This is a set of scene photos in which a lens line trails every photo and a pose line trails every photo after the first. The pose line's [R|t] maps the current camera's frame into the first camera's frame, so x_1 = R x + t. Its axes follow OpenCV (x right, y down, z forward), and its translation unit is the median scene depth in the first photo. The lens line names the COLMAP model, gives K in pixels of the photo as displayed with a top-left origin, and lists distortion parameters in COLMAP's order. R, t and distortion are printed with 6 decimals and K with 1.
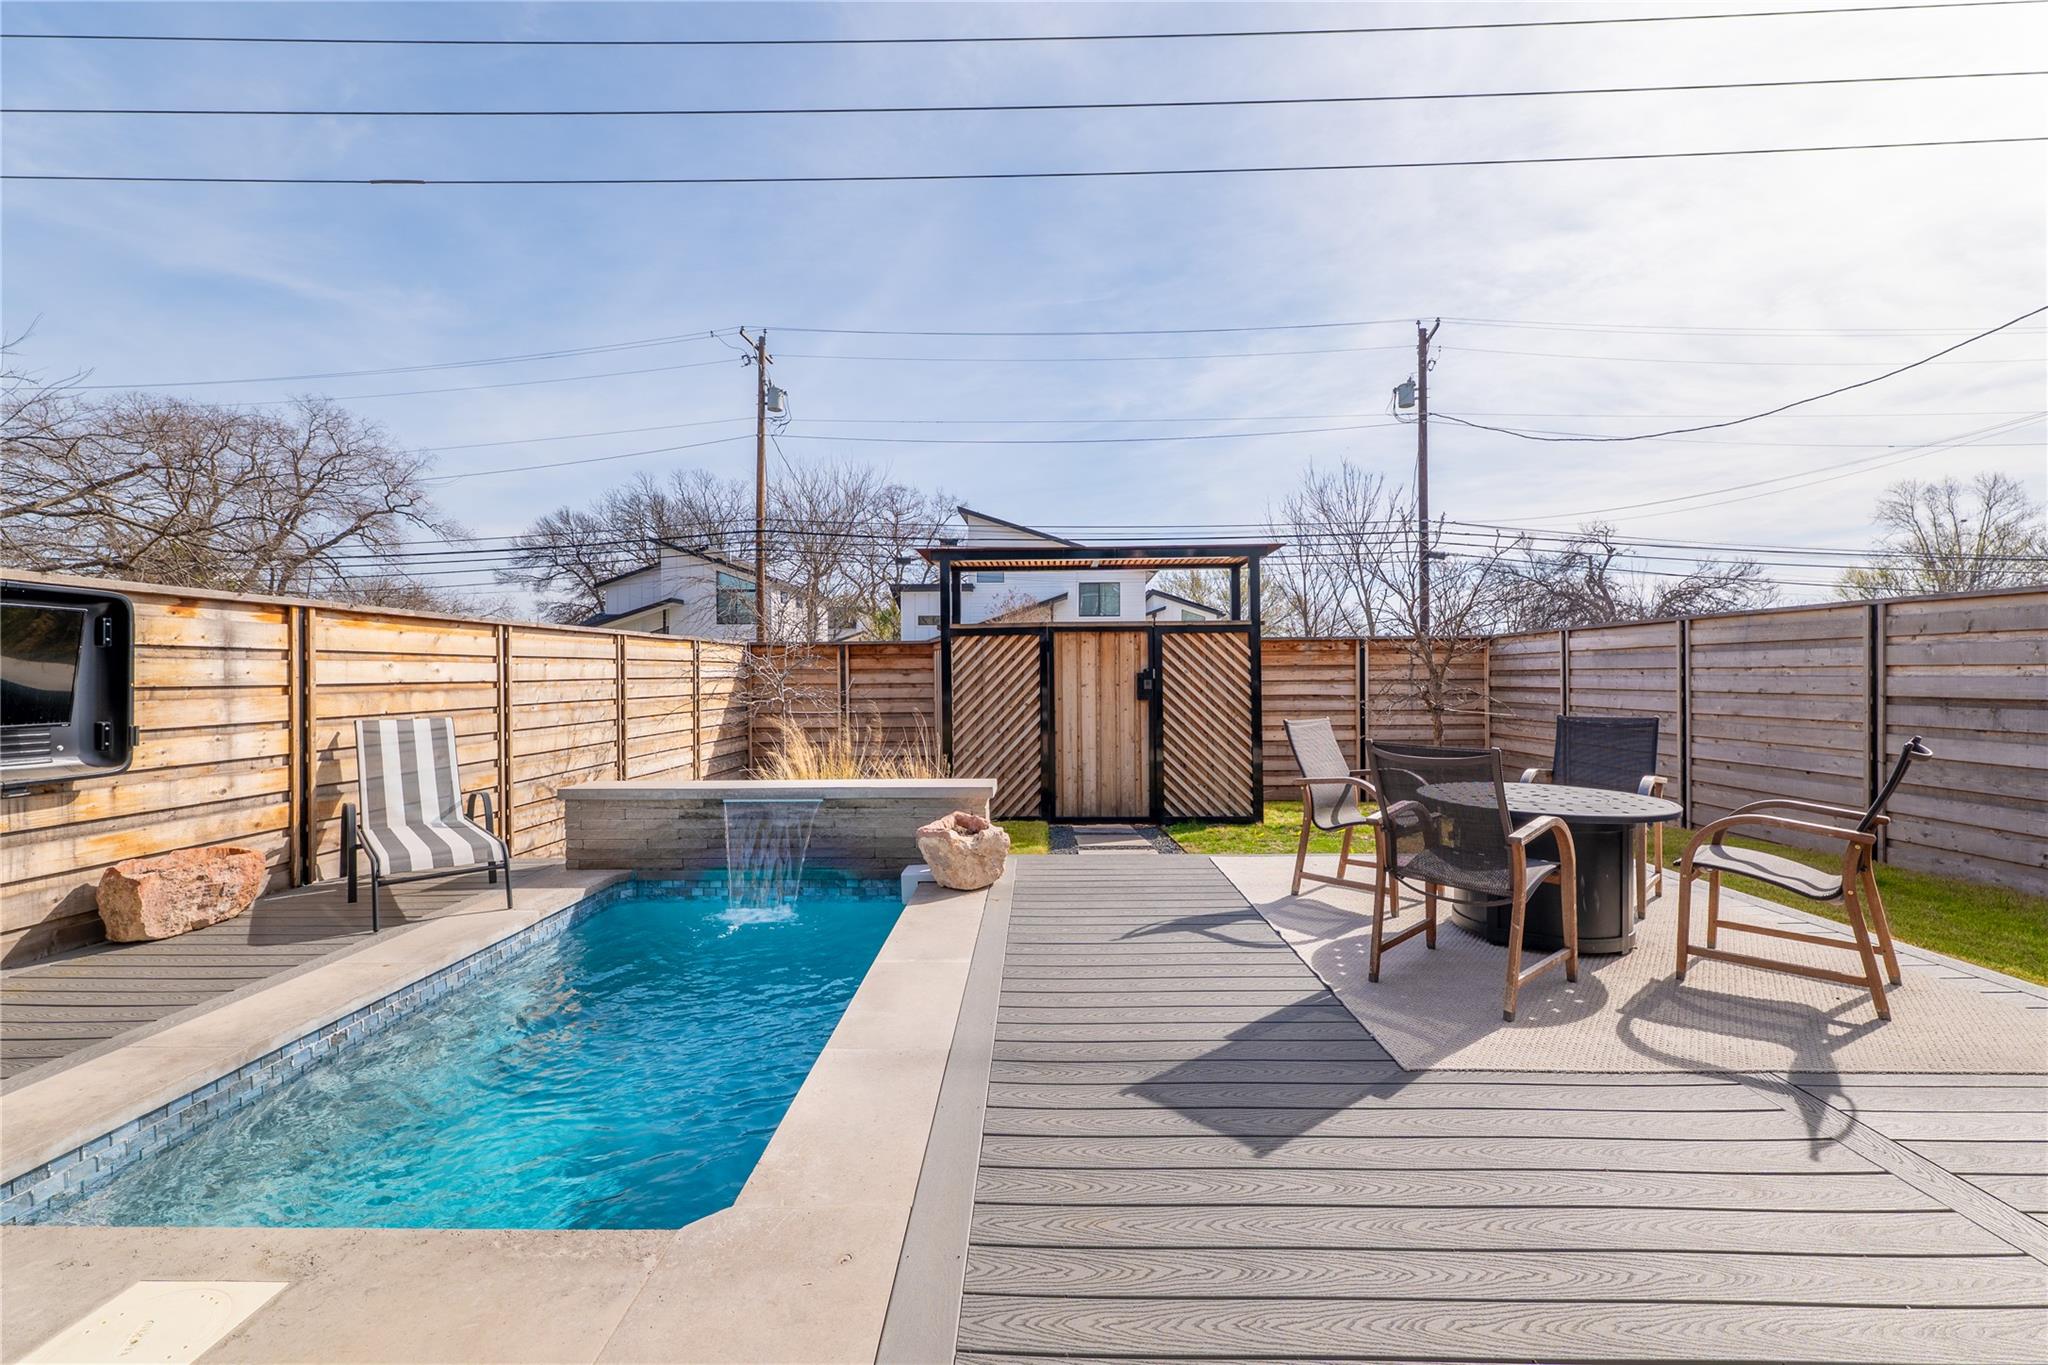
lens RADIAL K [[865.0, 0, 1024.0], [0, 865.0, 682.5], [0, 0, 1]] dist [-0.002270, -0.000264]
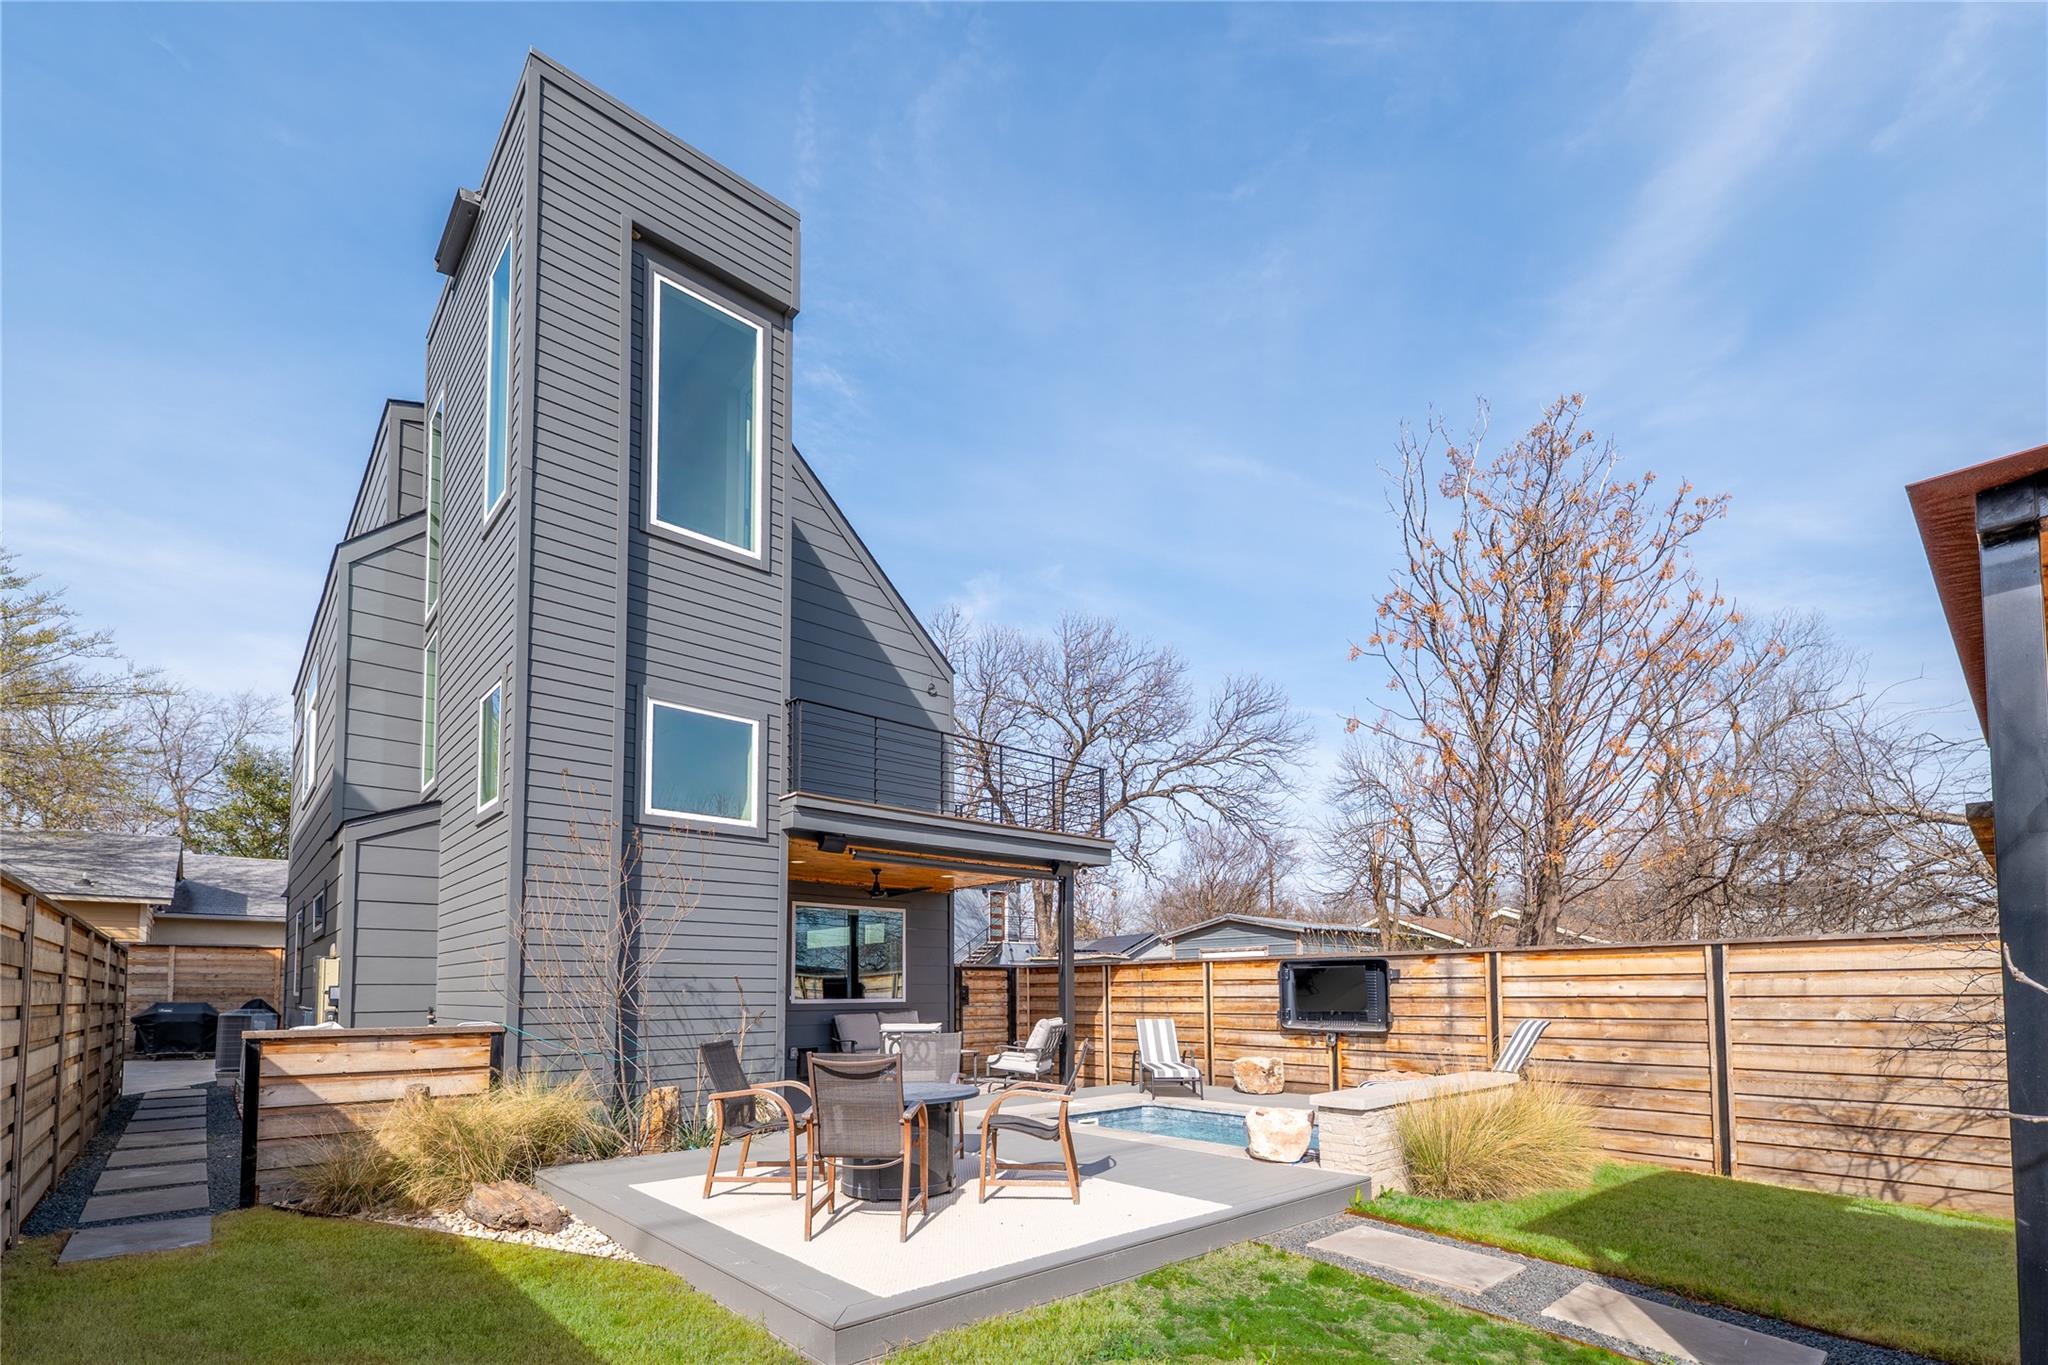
lens RADIAL K [[852.9, 0, 1014.7], [0, 852.9, 676.6], [0, 0, 1]] dist [0.001088, 0.000150]
pose [[-0.729816, -0.225419, -0.645411, 0.715332], [0.005085, 0.942259, -0.334848, -0.020961], [0.683625, -0.247659, -0.686529, 0.982873]]
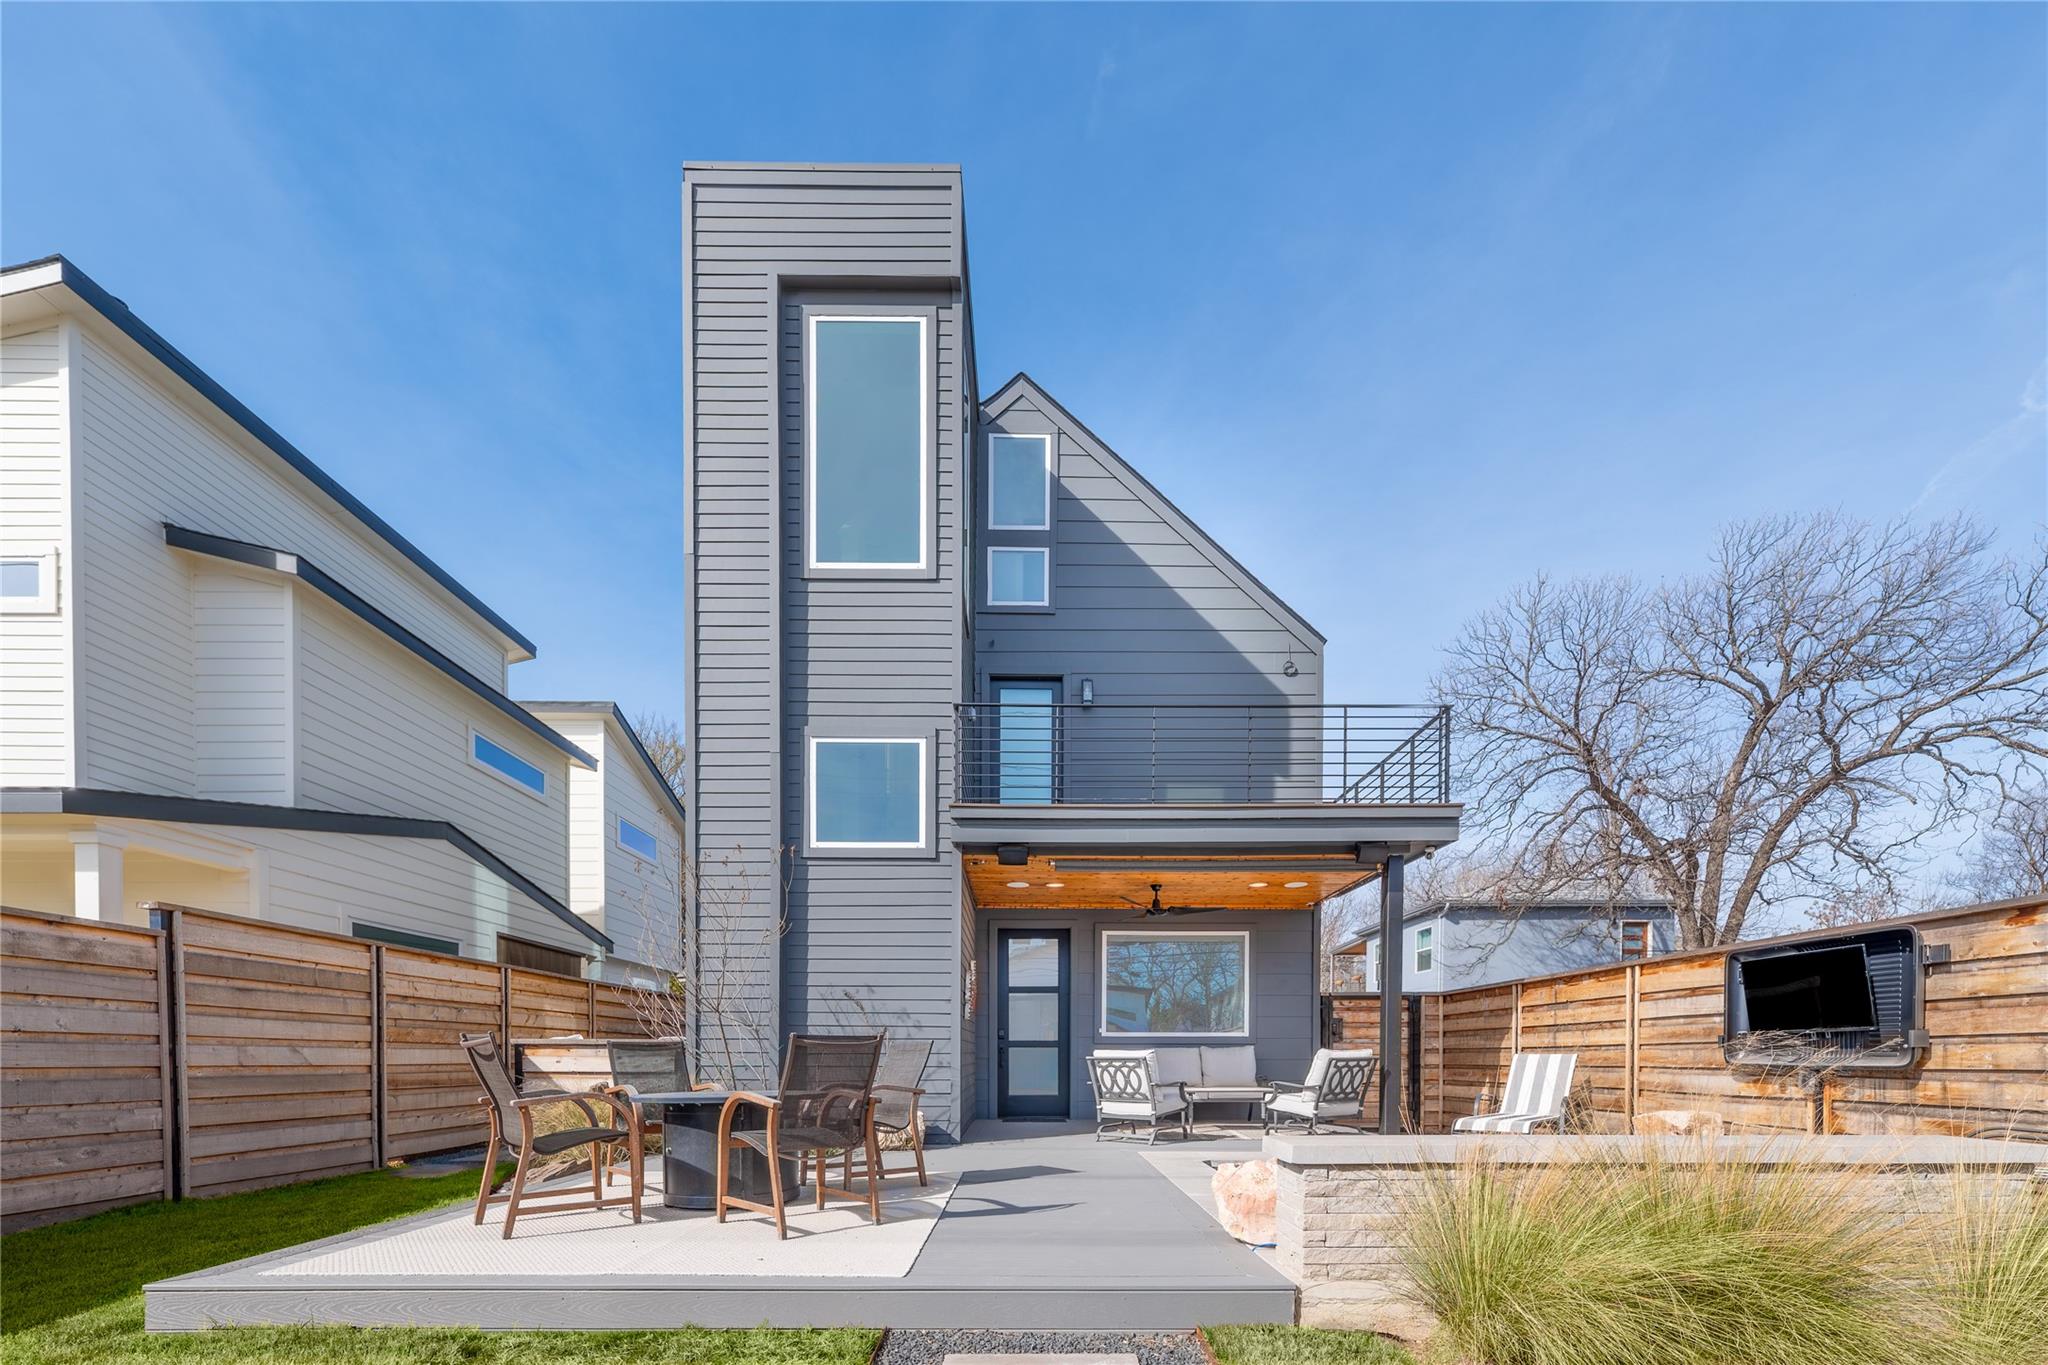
lens RADIAL K [[886.1, 0, 1031.2], [0, 886.1, 864.7], [0, 0, 1]] dist [-0.004160, -0.000379]
pose [[-0.999298, -0.000558, -0.037457, 0.131311], [0.007052, 0.979208, -0.202737, 0.028994], [0.036791, -0.202859, -0.978517, 1.002641]]
